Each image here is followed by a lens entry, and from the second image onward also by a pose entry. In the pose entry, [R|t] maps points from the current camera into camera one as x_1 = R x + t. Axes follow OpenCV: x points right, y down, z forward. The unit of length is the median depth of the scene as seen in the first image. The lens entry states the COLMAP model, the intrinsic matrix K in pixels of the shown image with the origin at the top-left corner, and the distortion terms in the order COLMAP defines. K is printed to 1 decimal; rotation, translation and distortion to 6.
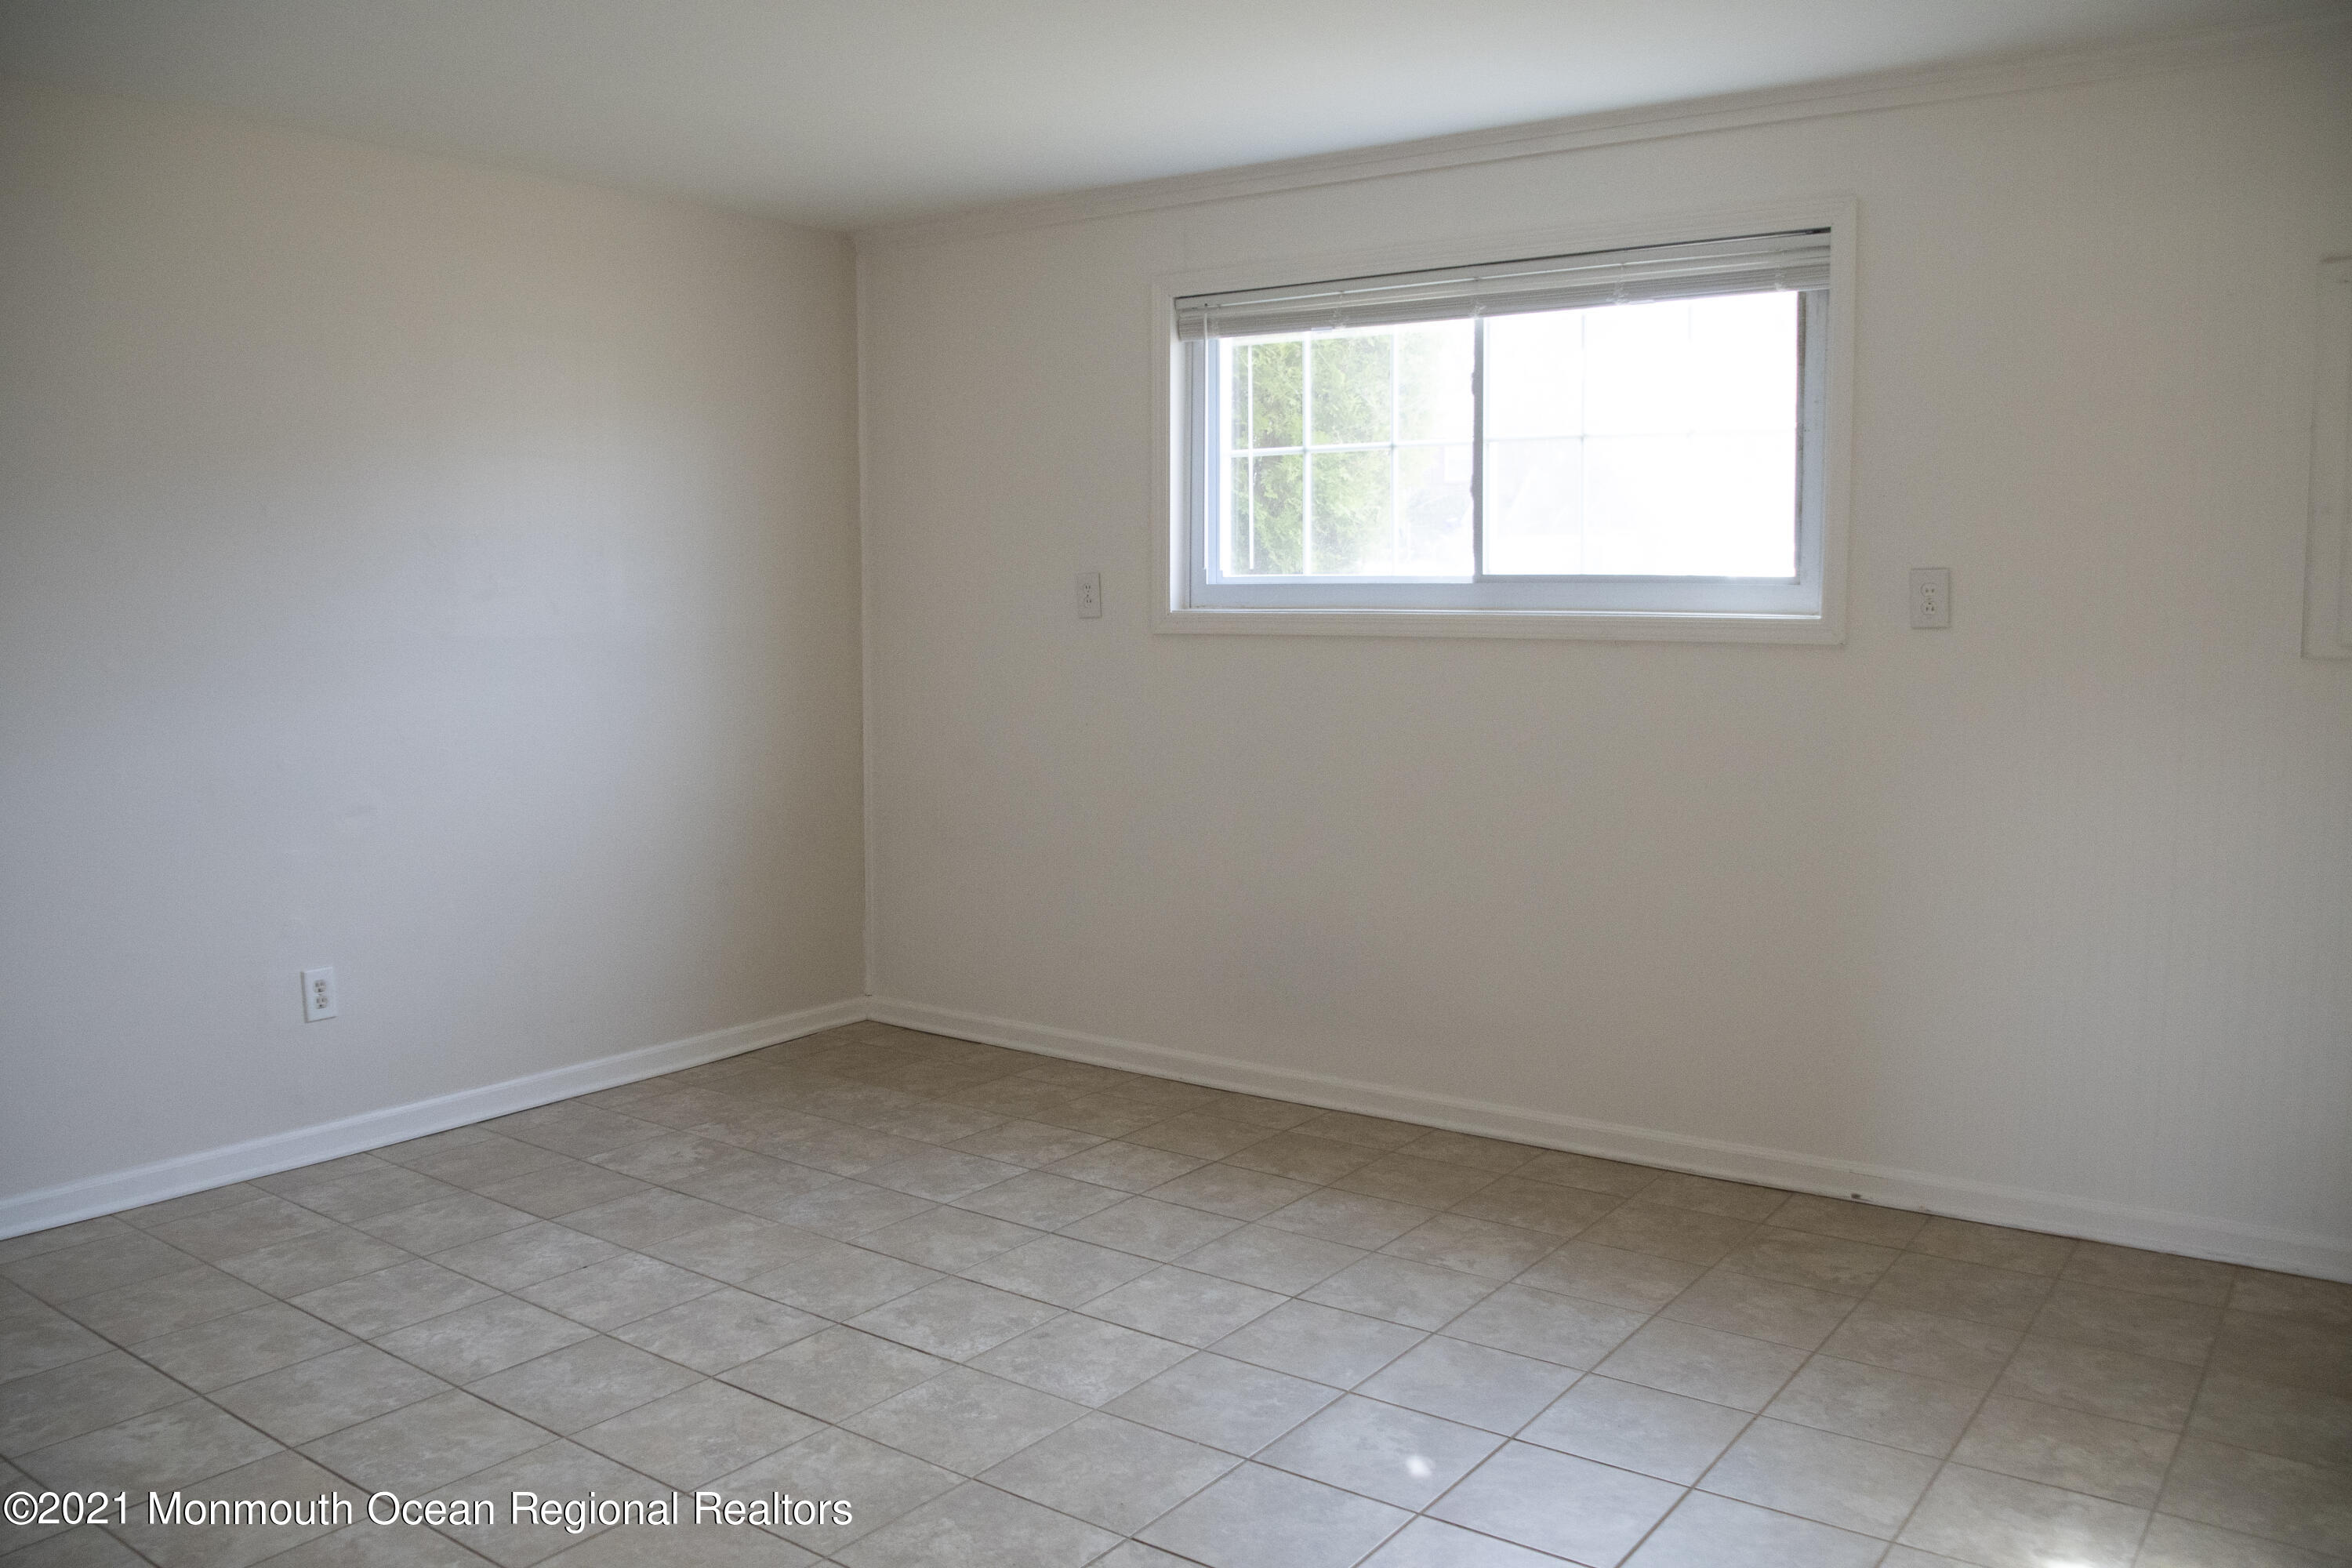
lens RADIAL K [[1913.3, 0, 1176.6], [0, 1913.3, 785.3], [0, 0, 1]] dist [-0.133979, 0.080355]
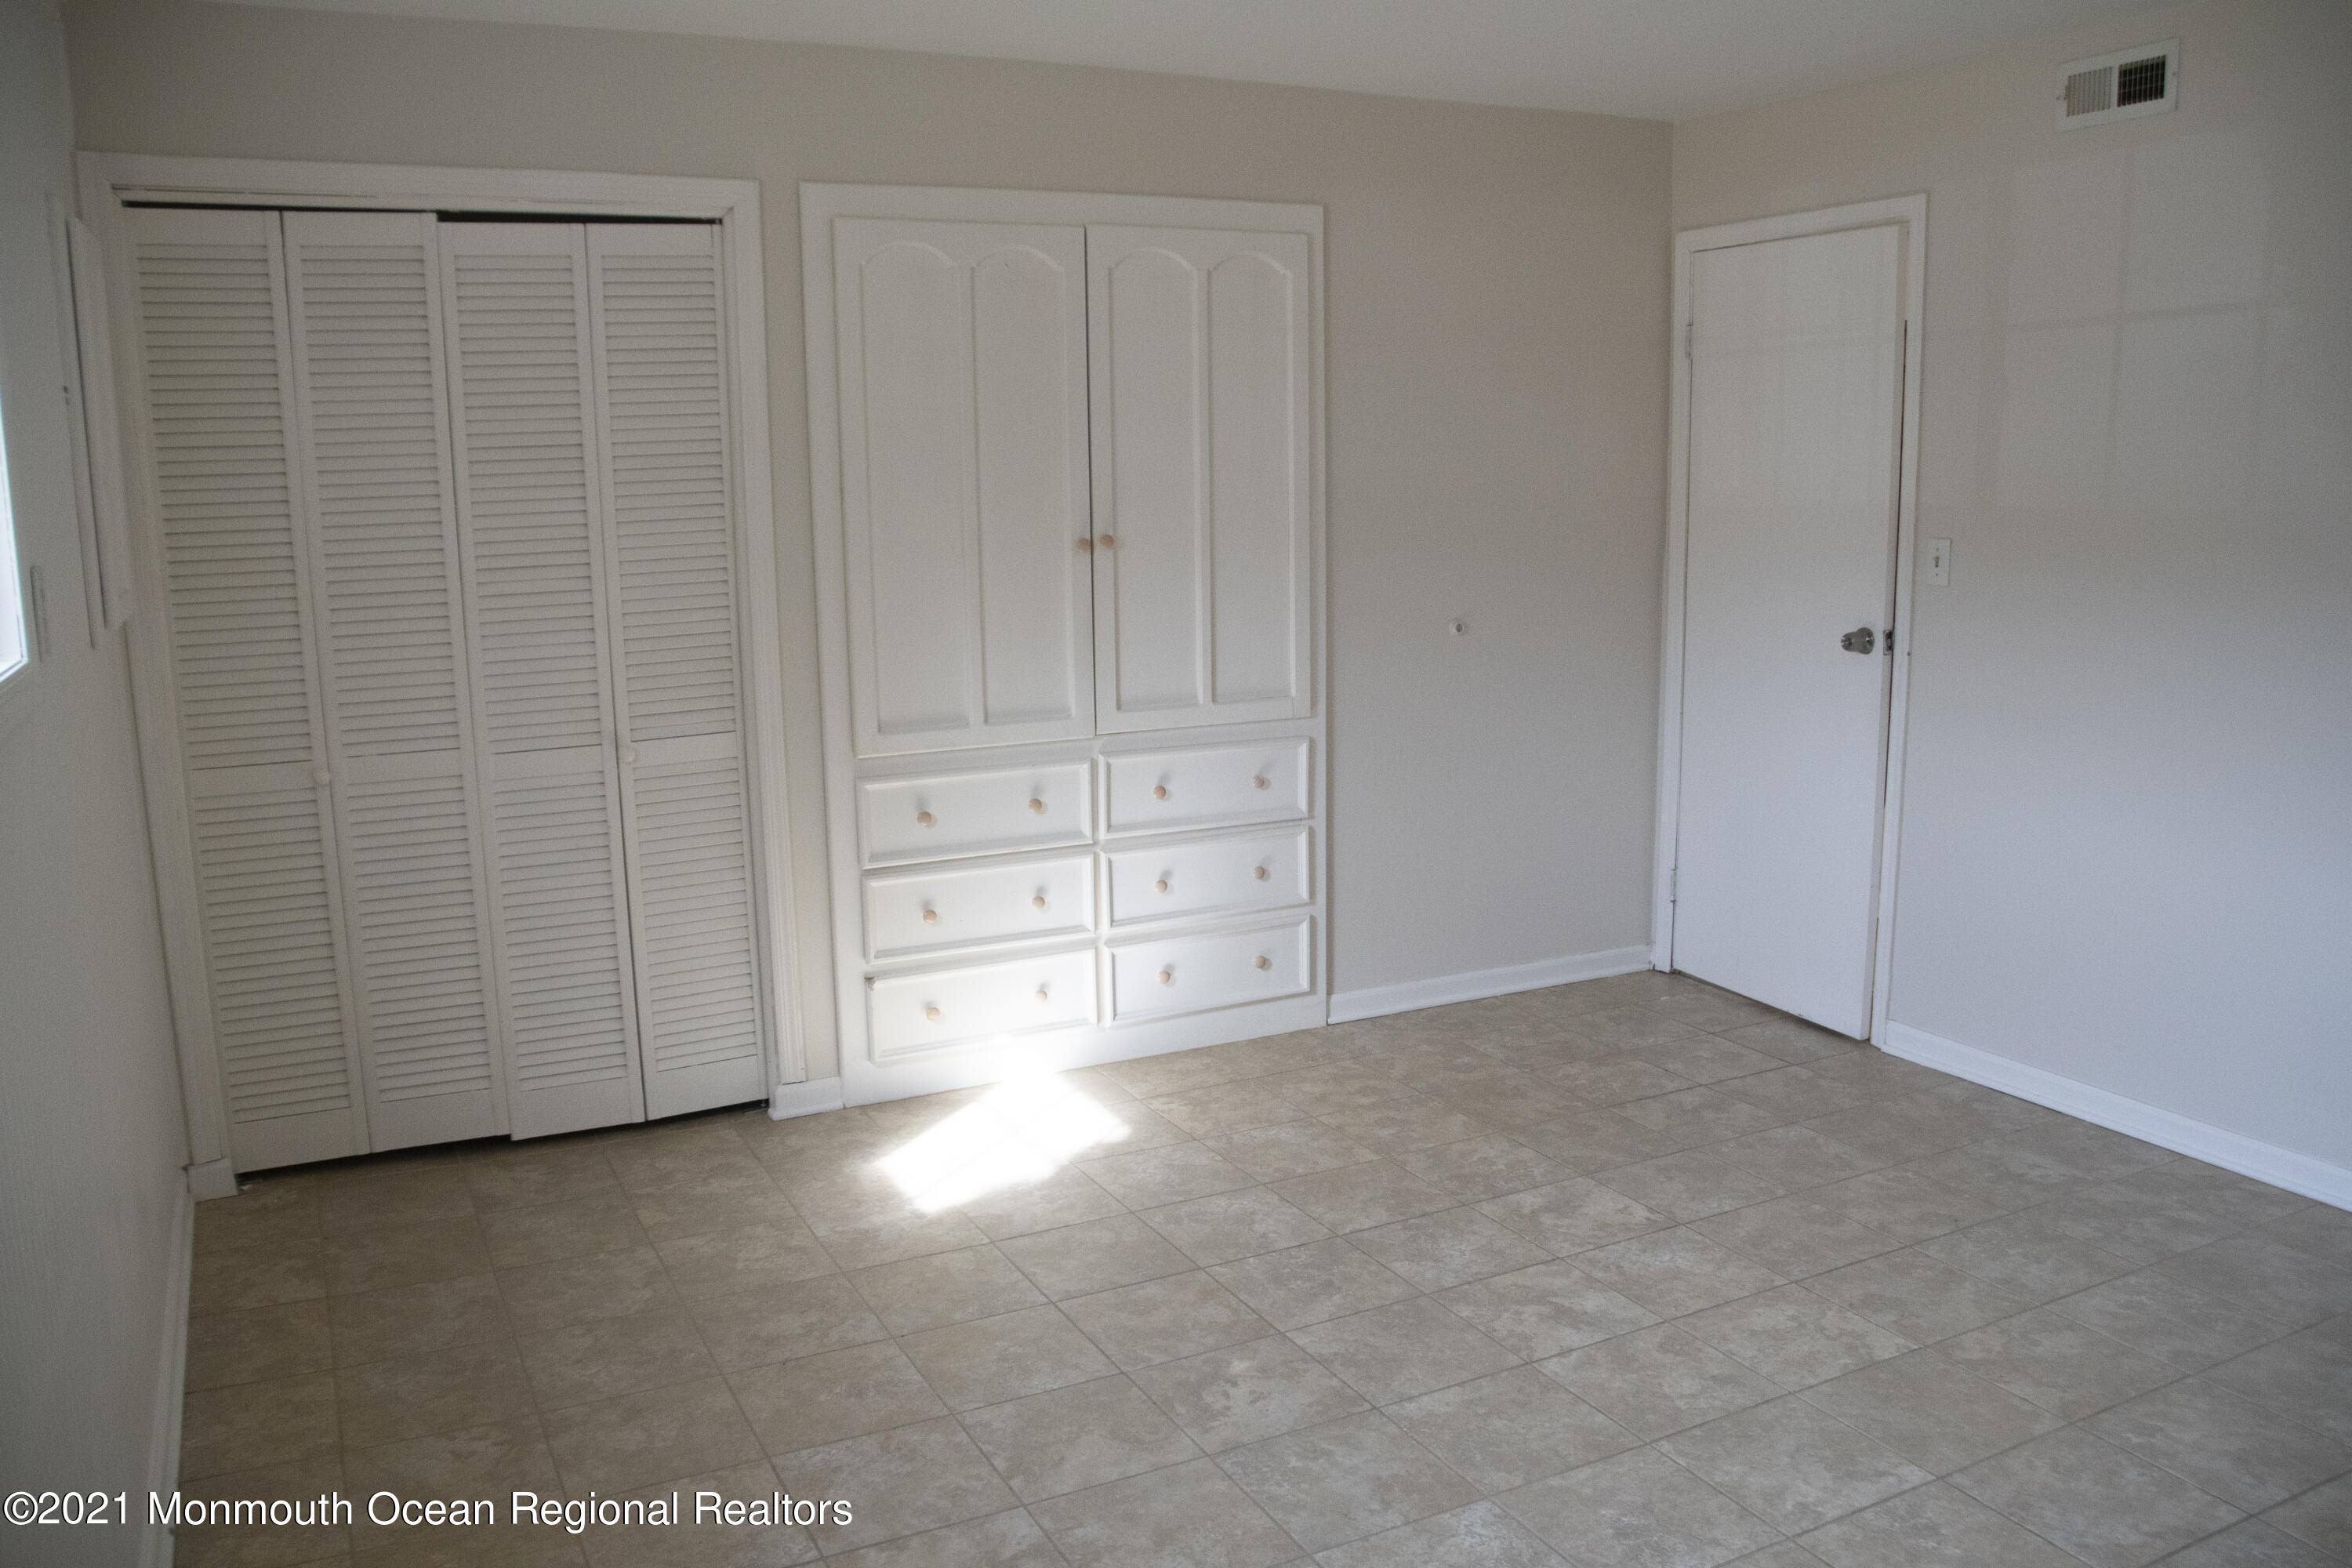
lens RADIAL K [[1913.3, 0, 1175.3], [0, 1913.3, 787.4], [0, 0, 1]] dist [-0.133979, 0.080355]
pose [[-0.894927, -0.062306, 0.441842, -0.290295], [0.061804, 0.963351, 0.261026, -0.237724], [-0.441912, 0.260907, -0.858278, 1.799864]]
